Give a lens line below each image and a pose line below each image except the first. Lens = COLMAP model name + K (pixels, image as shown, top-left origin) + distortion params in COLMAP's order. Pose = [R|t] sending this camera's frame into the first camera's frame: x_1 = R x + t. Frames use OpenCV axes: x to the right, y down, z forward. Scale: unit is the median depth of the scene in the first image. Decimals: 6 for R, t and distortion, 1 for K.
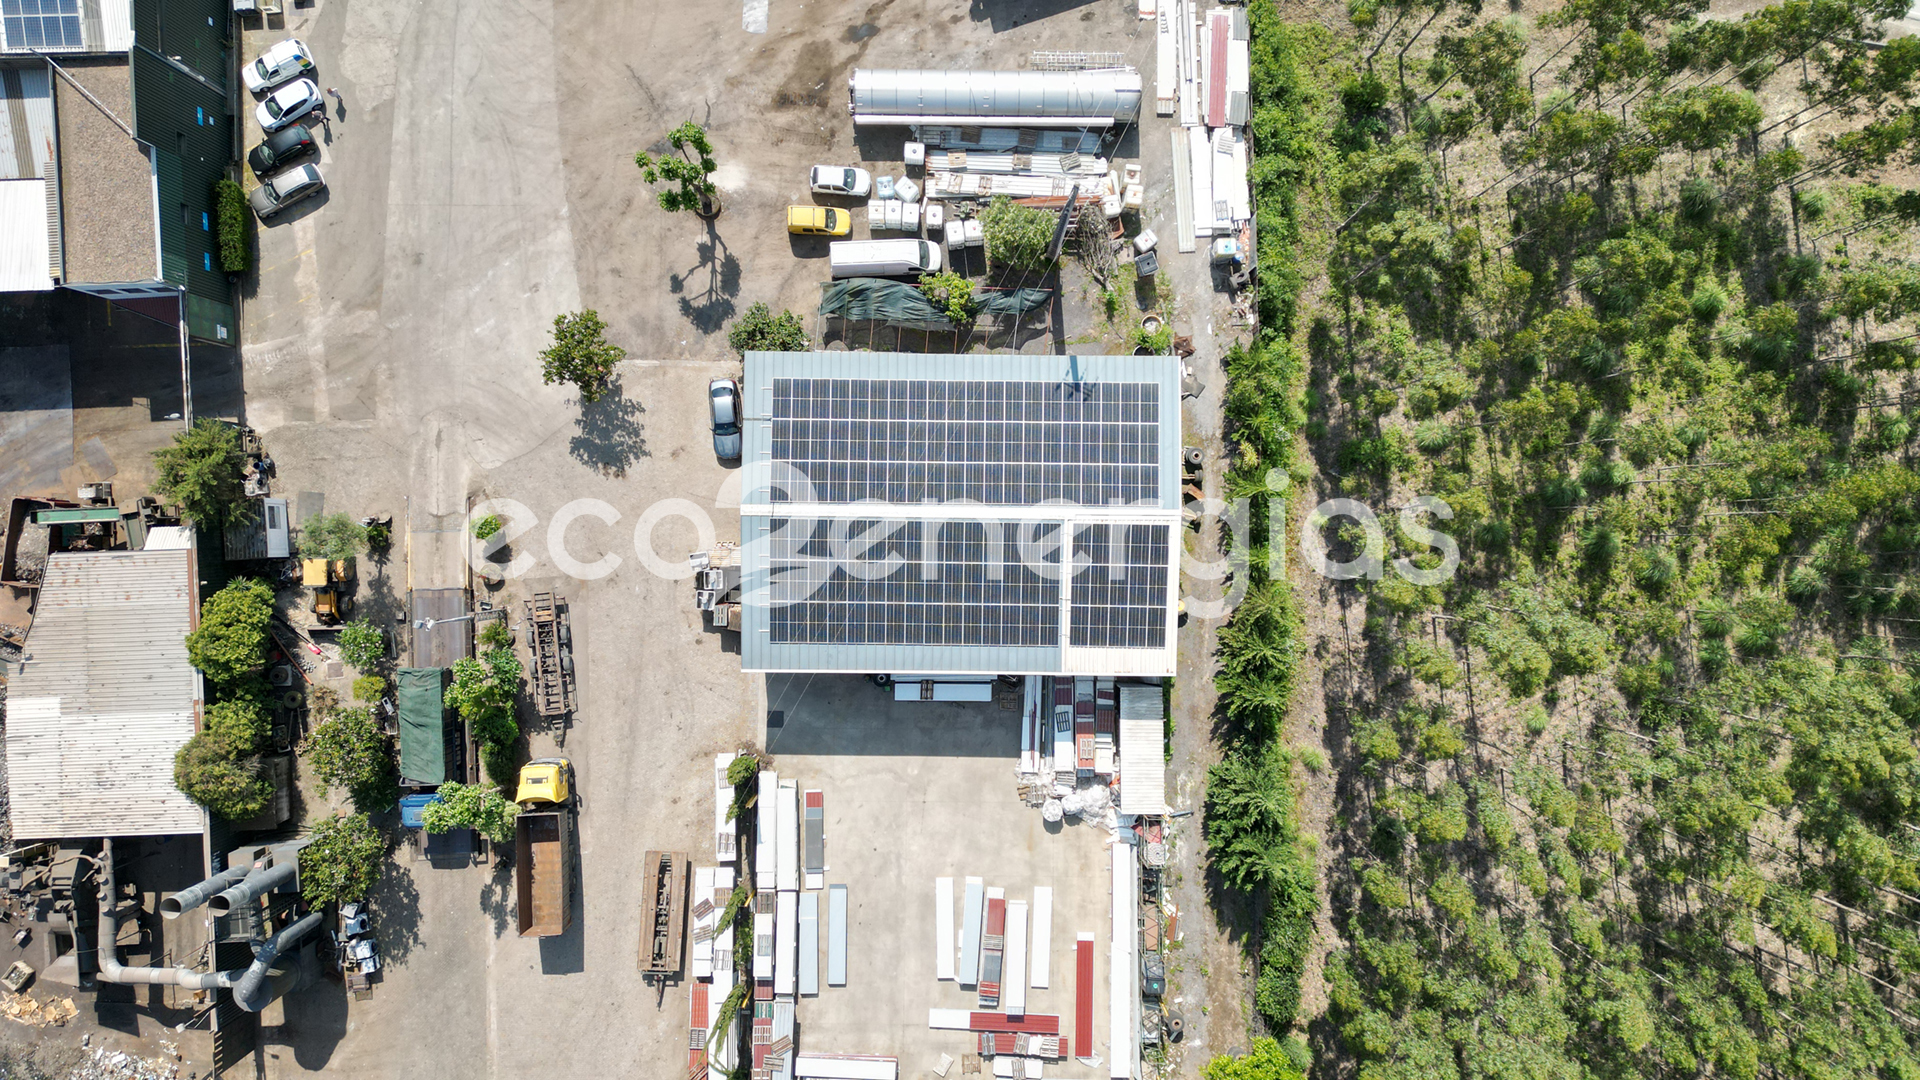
lens RADIAL K [[1350.8, 0, 991.0], [0, 1350.8, 537.3], [0, 0, 1]] dist [0.110951, -0.119835]
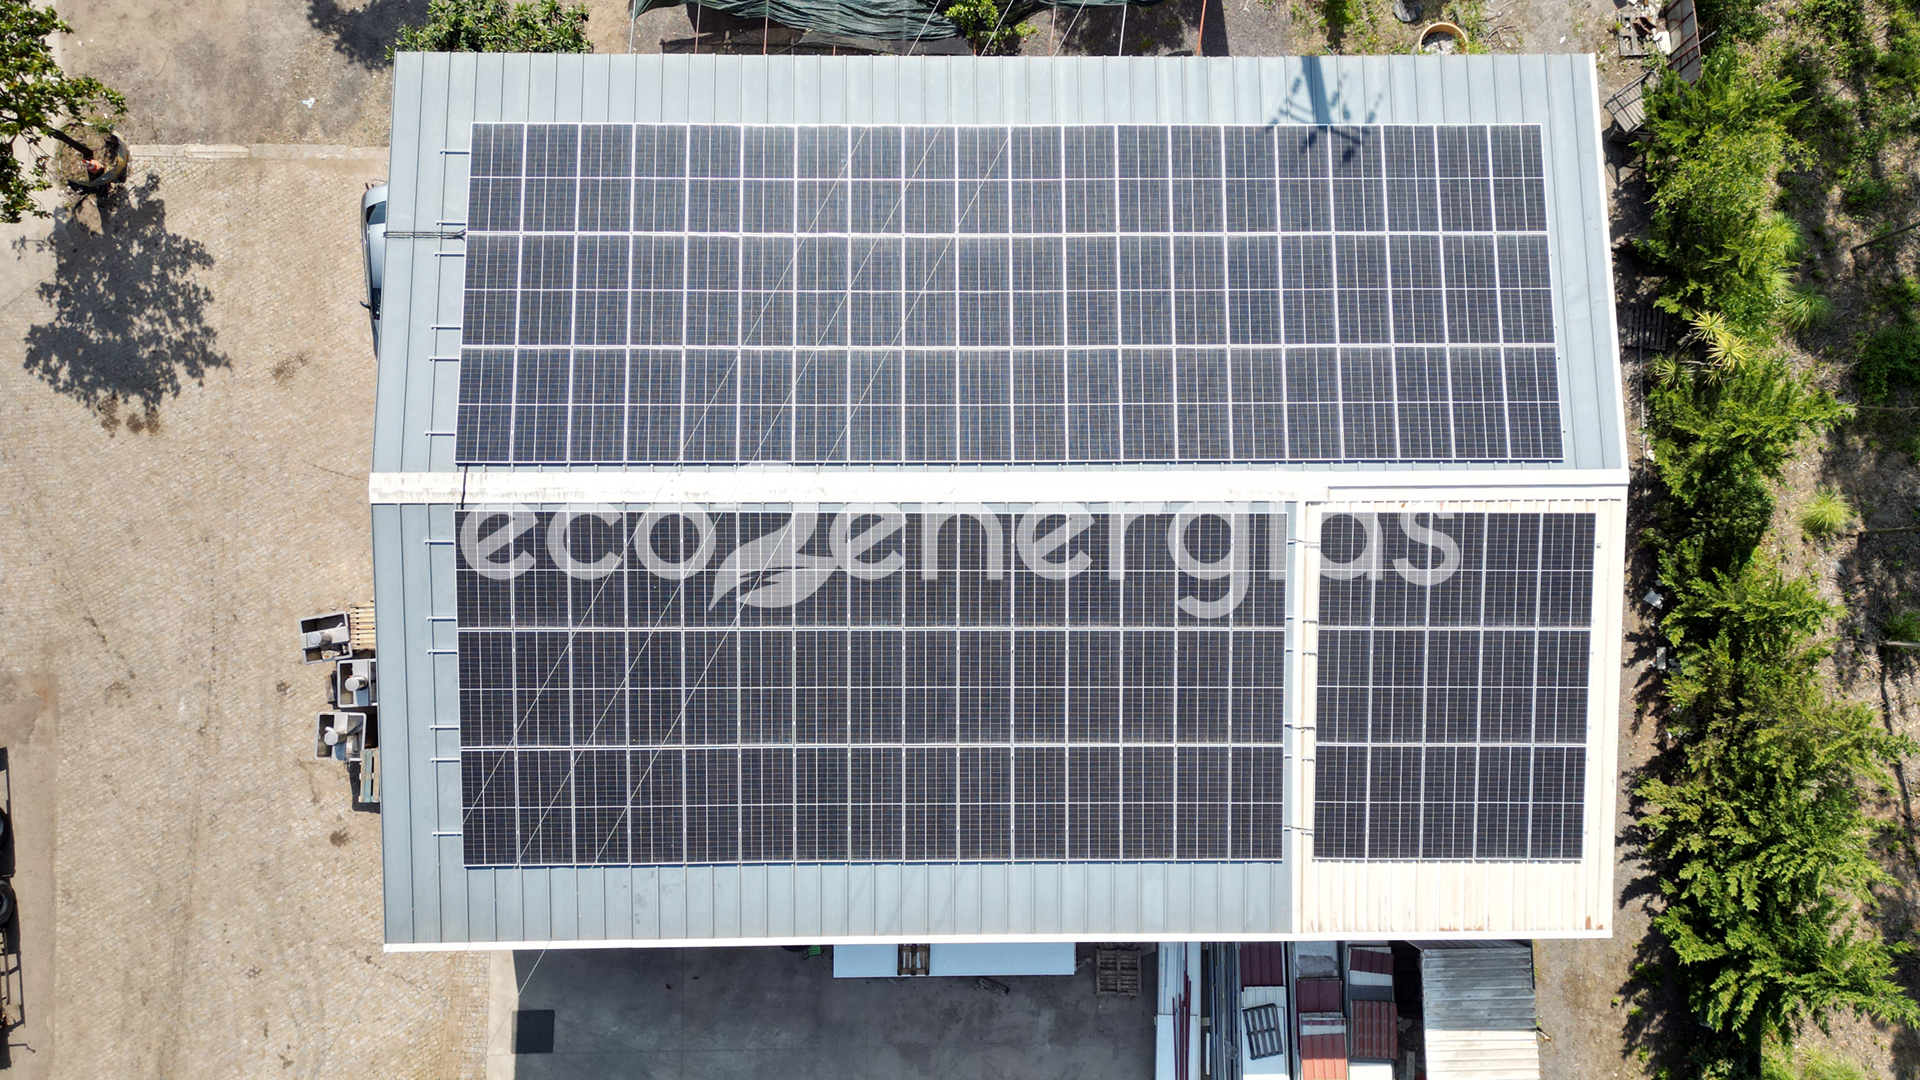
lens RADIAL K [[1350.8, 0, 991.0], [0, 1350.8, 537.3], [0, 0, 1]] dist [0.110951, -0.119835]
pose [[0.999822, -0.015473, 0.010812, -0.028999], [0.015624, 0.999779, -0.014068, -0.000494], [-0.010592, 0.014235, 0.999843, 0.638417]]
